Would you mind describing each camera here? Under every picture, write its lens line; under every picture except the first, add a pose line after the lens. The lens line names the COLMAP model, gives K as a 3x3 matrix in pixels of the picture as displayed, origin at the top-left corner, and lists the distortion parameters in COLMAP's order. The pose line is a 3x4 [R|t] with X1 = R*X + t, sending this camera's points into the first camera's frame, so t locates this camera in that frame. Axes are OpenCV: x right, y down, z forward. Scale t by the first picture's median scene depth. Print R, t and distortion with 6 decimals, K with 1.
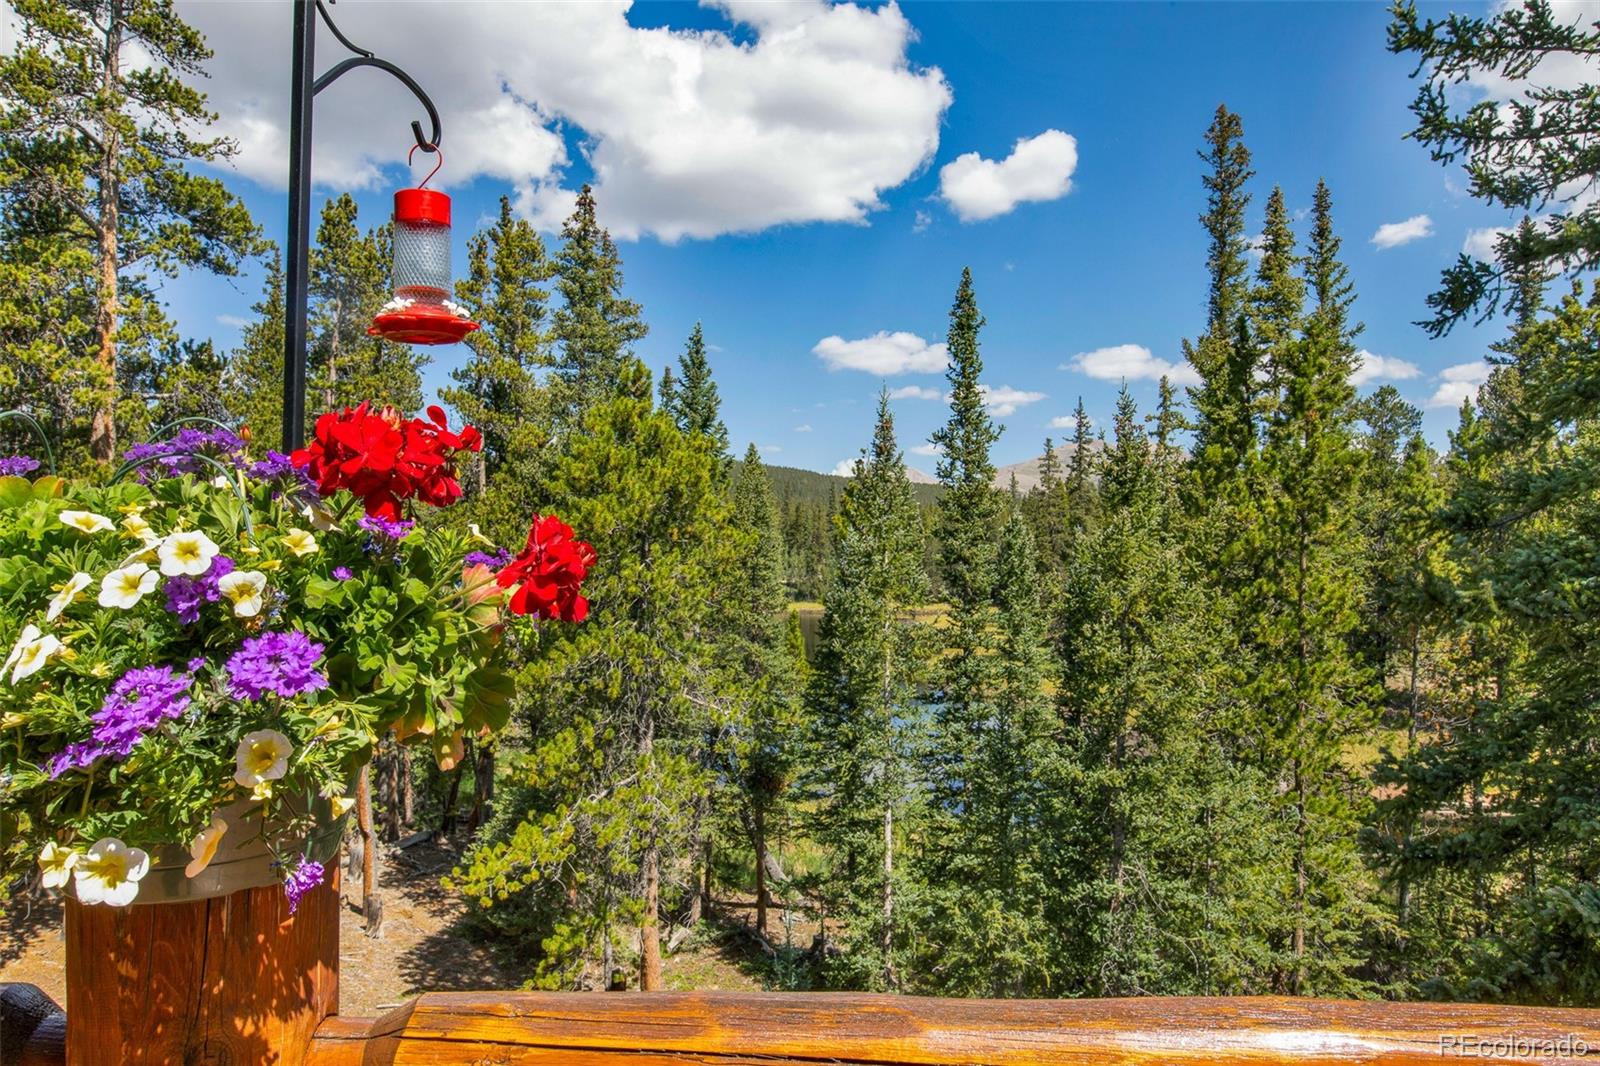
lens RADIAL K [[1120.7, 0, 785.6], [0, 1120.7, 534.3], [0, 0, 1]] dist [0.039091, 0.018882]
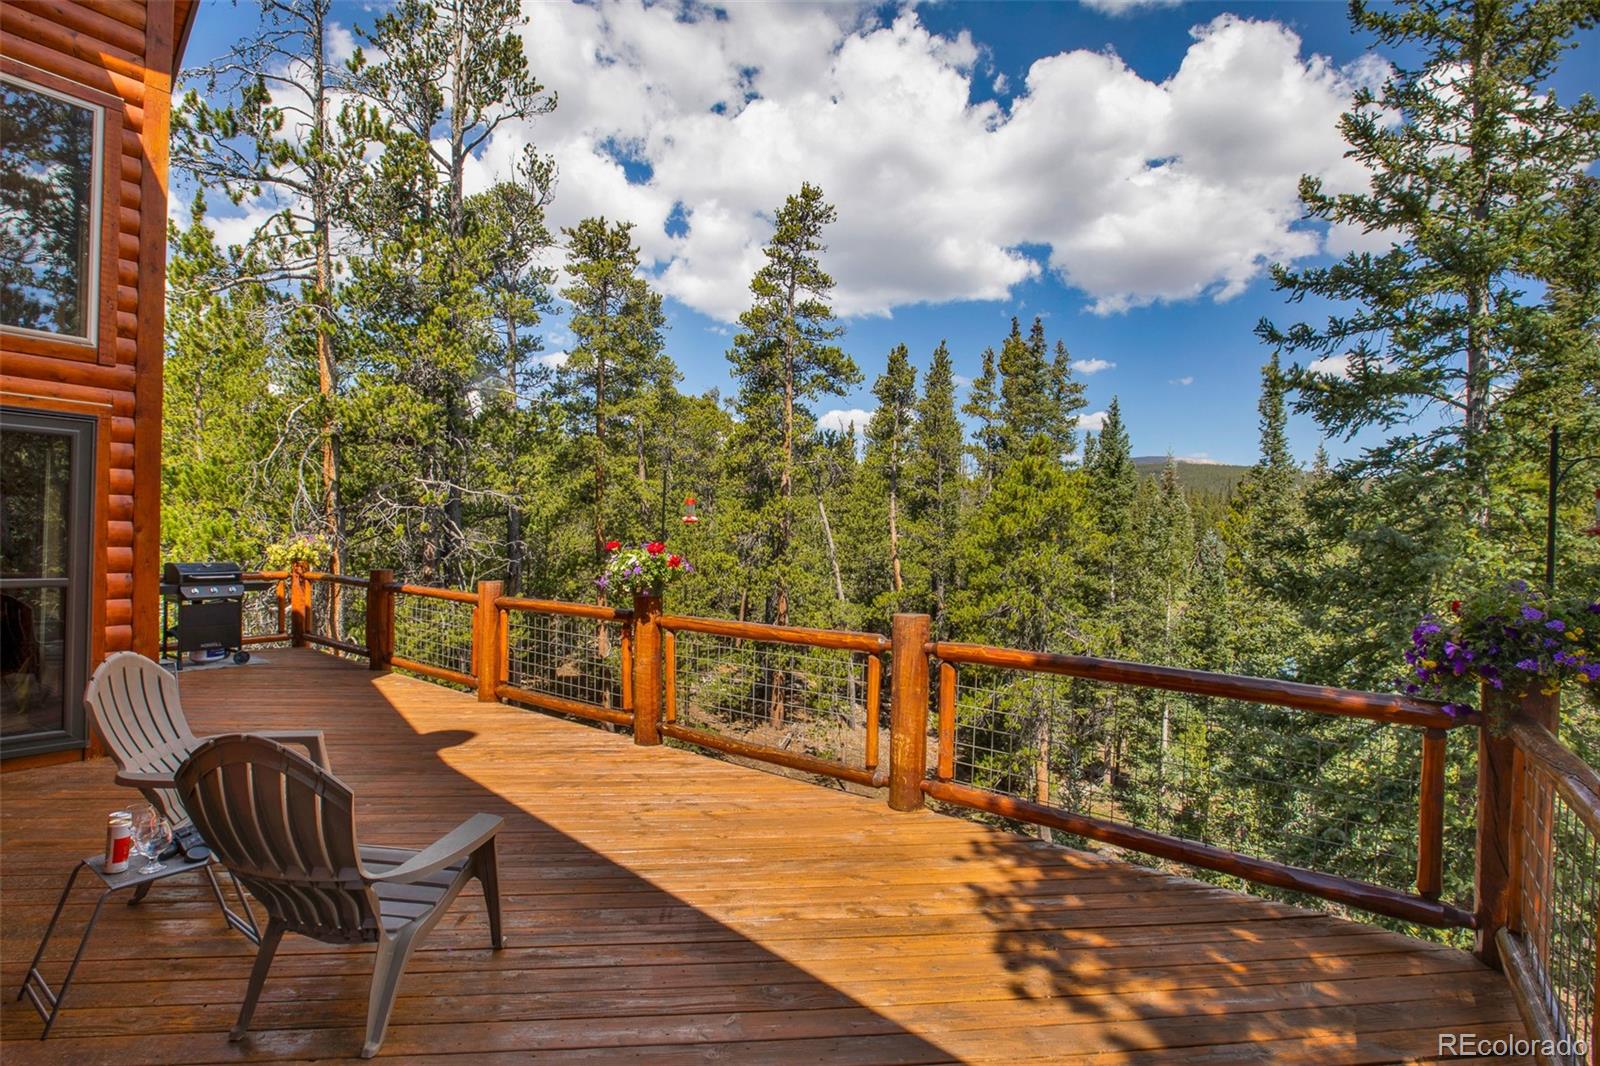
lens RADIAL K [[738.2, 0, 792.6], [0, 738.2, 541.9], [0, 0, 1]] dist [0.001881, 0.001276]
pose [[0.843176, 0.013984, -0.537455, 0.119486], [-0.005401, 0.999832, 0.017541, -0.006718], [0.537610, -0.011887, 0.843110, -0.101280]]
